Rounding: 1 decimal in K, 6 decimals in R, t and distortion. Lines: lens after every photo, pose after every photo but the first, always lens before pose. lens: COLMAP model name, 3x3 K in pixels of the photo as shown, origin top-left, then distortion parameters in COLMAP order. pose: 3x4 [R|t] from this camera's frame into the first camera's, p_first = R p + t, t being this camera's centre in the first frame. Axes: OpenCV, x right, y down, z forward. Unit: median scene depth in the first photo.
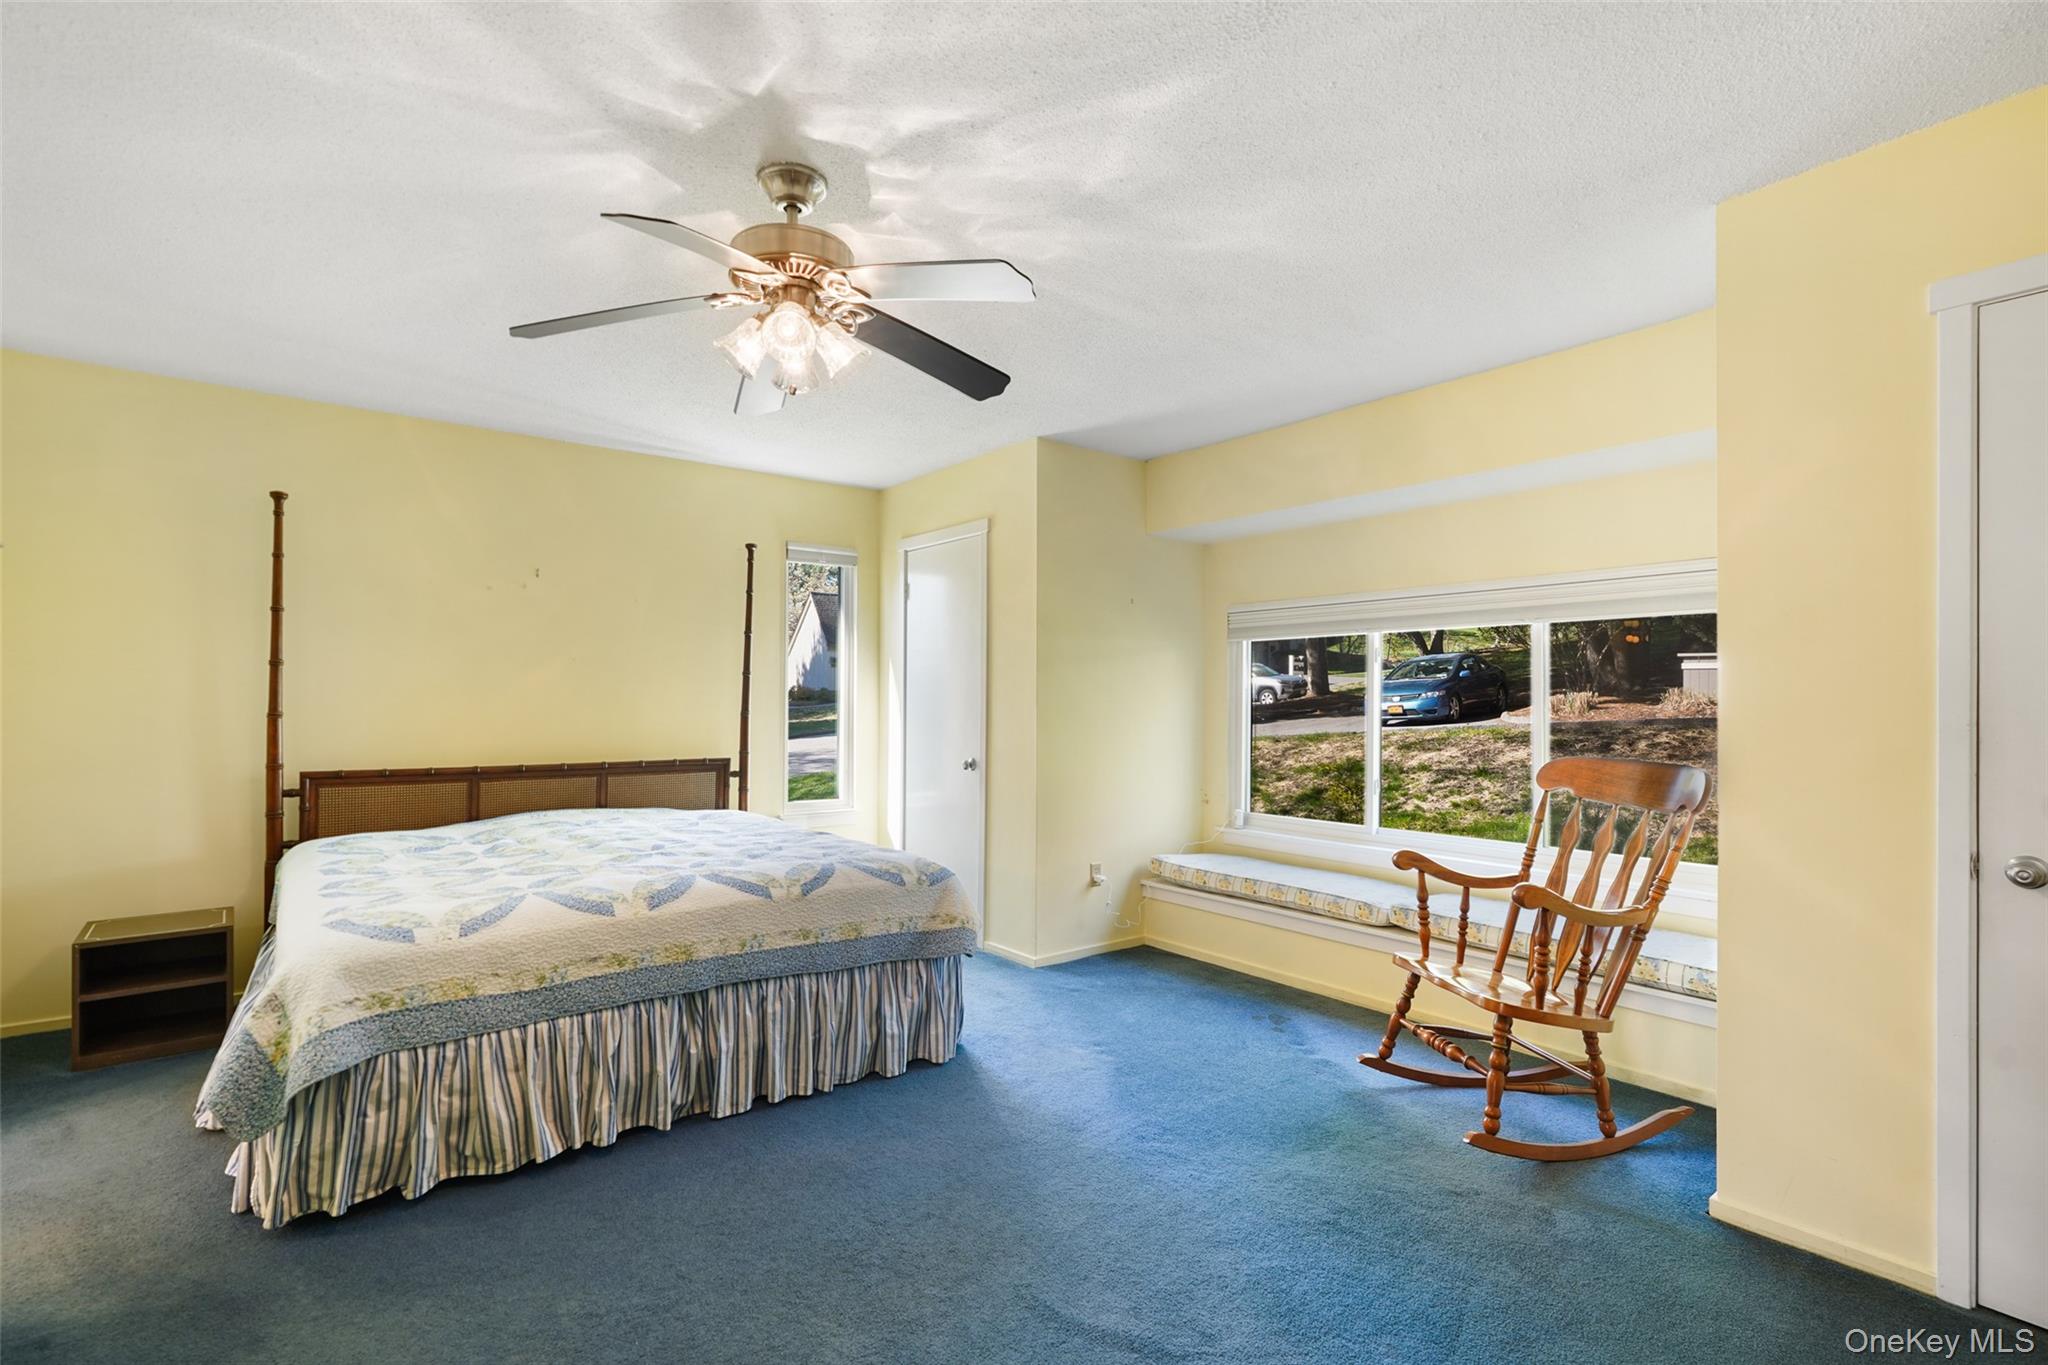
lens RADIAL K [[931.6, 0, 1019.0], [0, 931.6, 693.4], [0, 0, 1]] dist [-0.017102, 0.000067]
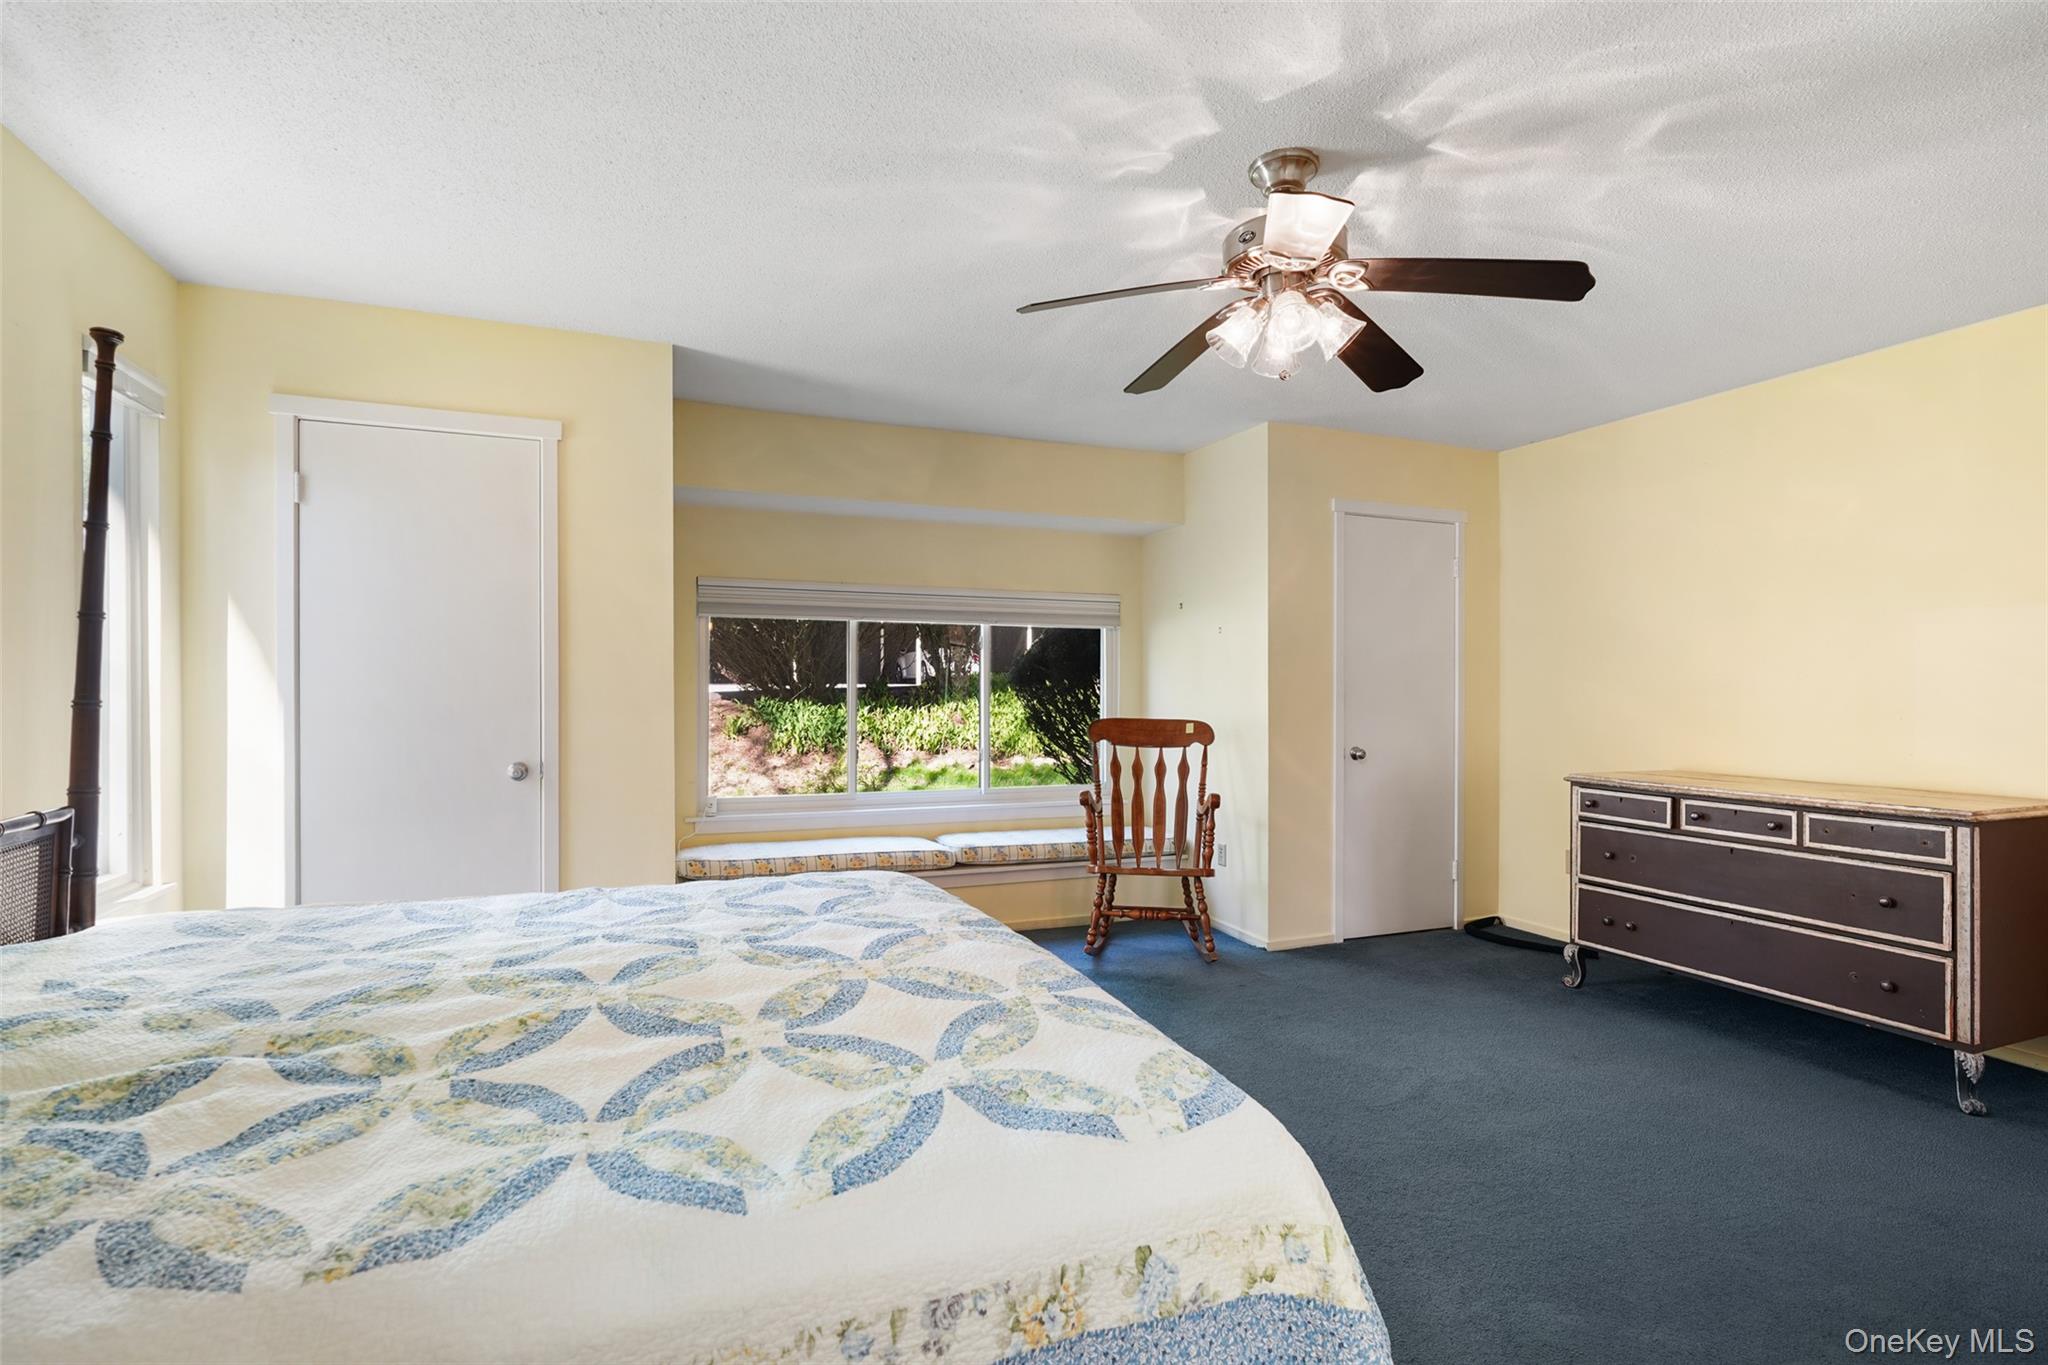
lens RADIAL K [[931.6, 0, 1018.9], [0, 931.6, 686.7], [0, 0, 1]] dist [-0.017102, 0.000067]
pose [[0.295747, 0.005650, 0.955249, -1.305459], [-0.006716, 0.999970, -0.003836, 0.035159], [-0.955243, -0.005281, 0.295776, 0.965901]]
